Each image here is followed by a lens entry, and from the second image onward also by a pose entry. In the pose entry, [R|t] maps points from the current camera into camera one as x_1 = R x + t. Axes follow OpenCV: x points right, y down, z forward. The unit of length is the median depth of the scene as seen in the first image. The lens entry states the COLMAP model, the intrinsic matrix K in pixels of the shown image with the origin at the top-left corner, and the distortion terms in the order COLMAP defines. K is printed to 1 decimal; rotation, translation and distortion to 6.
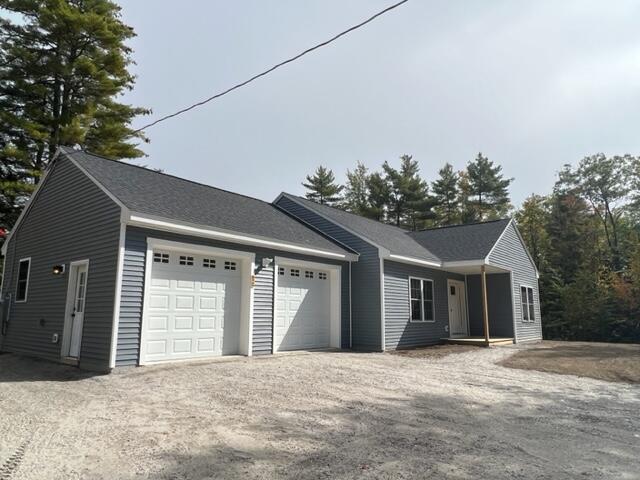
lens RADIAL K [[441.1, 0, 320.0], [0, 441.1, 240.0], [0, 0, 1]] dist [0.001781, -0.000336]
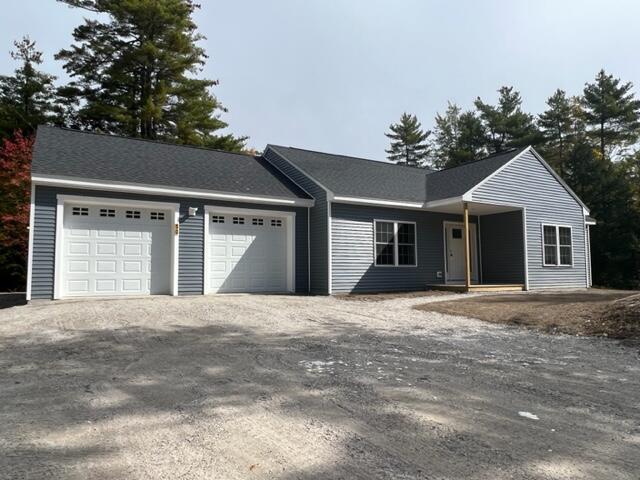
lens RADIAL K [[443.0, 0, 317.9], [0, 443.0, 241.5], [0, 0, 1]] dist [0.002567, -0.003805]
pose [[0.942391, -0.036337, -0.332534, 0.353758], [0.068376, 0.994019, 0.085158, 0.035531], [0.327451, -0.102990, 0.939239, 0.049951]]
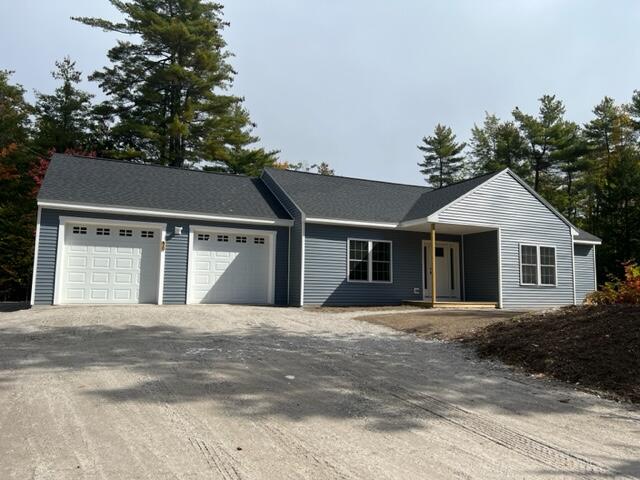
lens RADIAL K [[476.3, 0, 331.5], [0, 476.3, 241.4], [0, 0, 1]] dist [0.076689, -0.095947]
pose [[0.907226, -0.037040, -0.419009, 0.554706], [0.063316, 0.996791, 0.048975, 0.028883], [0.415850, -0.070962, 0.906660, -0.023994]]
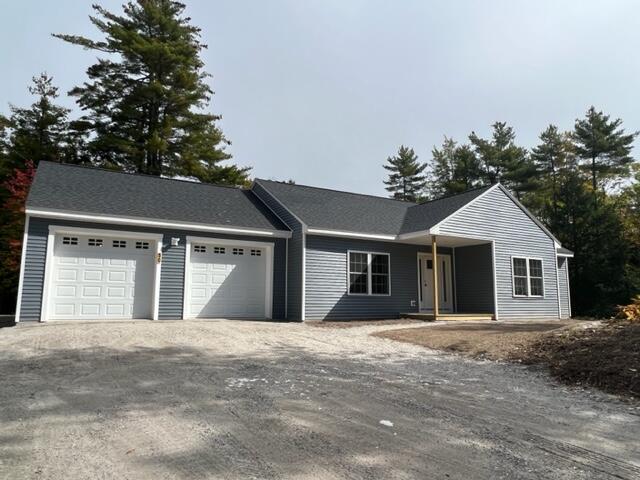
lens RADIAL K [[441.1, 0, 320.0], [0, 441.1, 240.0], [0, 0, 1]] dist [0.001781, -0.000336]
pose [[0.936467, -0.047192, -0.347566, 0.433338], [0.057555, 0.998151, 0.019548, 0.030996], [0.346001, -0.038310, 0.937452, 0.026152]]
